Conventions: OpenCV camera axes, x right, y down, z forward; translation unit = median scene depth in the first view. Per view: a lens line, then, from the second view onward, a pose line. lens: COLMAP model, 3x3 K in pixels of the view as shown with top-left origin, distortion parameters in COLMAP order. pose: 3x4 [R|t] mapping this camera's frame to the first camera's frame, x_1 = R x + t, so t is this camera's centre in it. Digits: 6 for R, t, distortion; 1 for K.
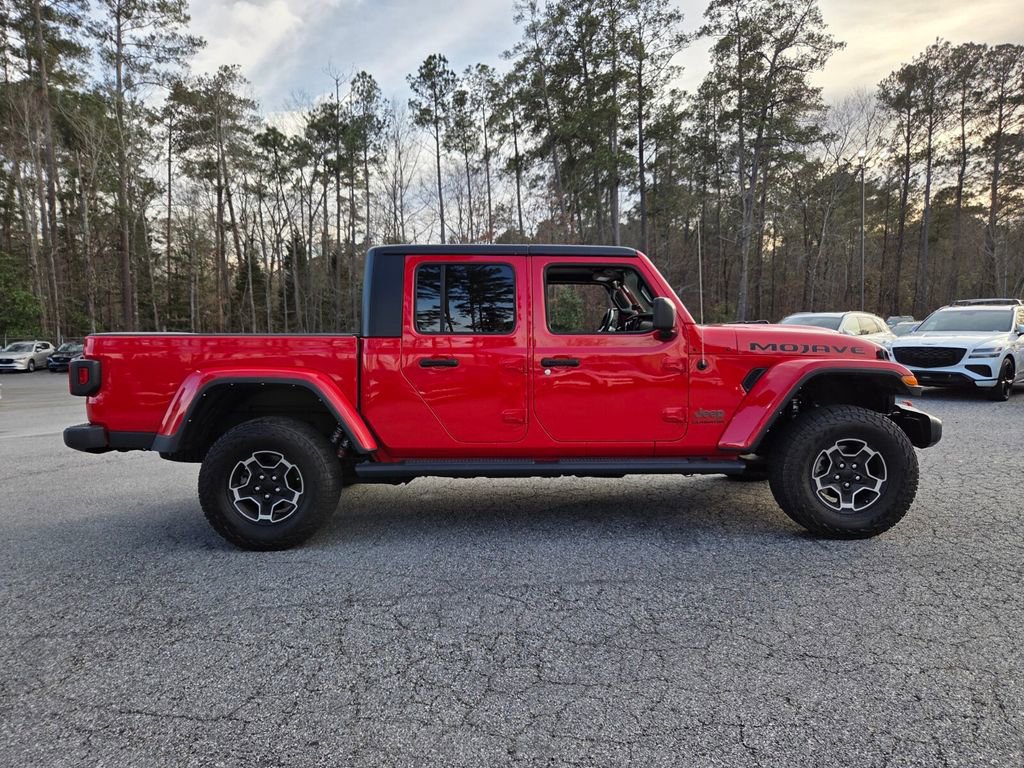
lens RADIAL K [[720.1, 0, 491.3], [0, 720.1, 382.9], [0, 0, 1]] dist [0.063959, -0.044742]
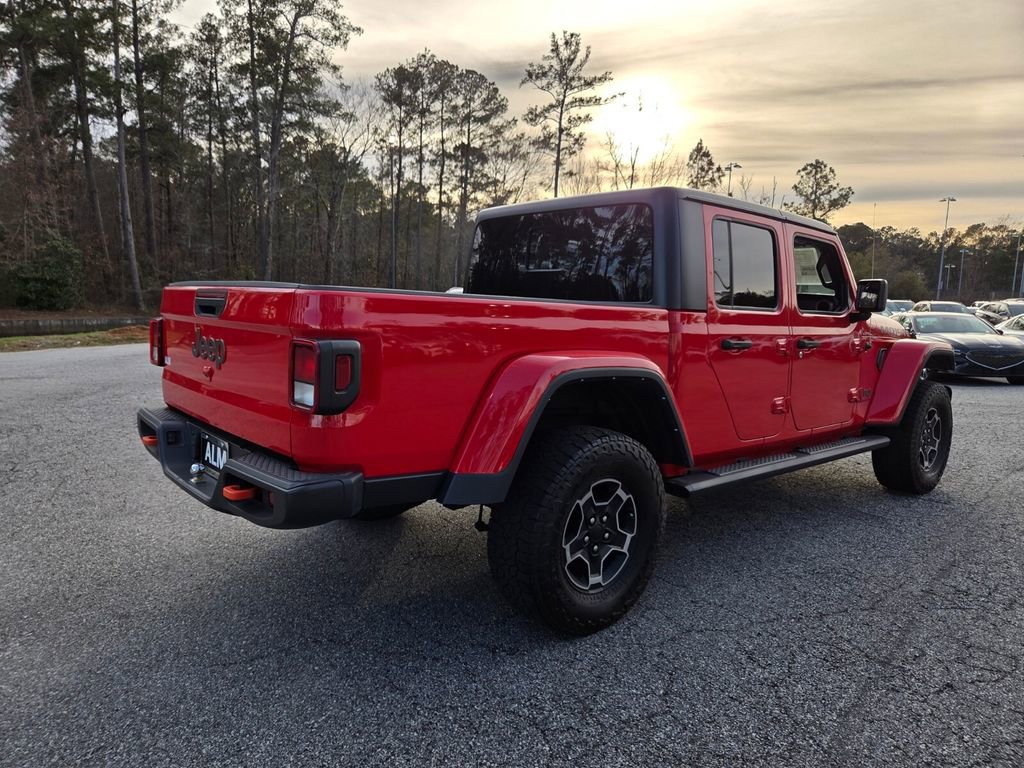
lens RADIAL K [[720.1, 0, 491.3], [0, 720.1, 382.9], [0, 0, 1]] dist [0.063959, -0.044742]
pose [[0.732091, -0.039501, 0.680060, -0.110179], [0.007408, 0.998720, 0.050036, -0.003634], [-0.681166, -0.031593, 0.731447, 0.079379]]
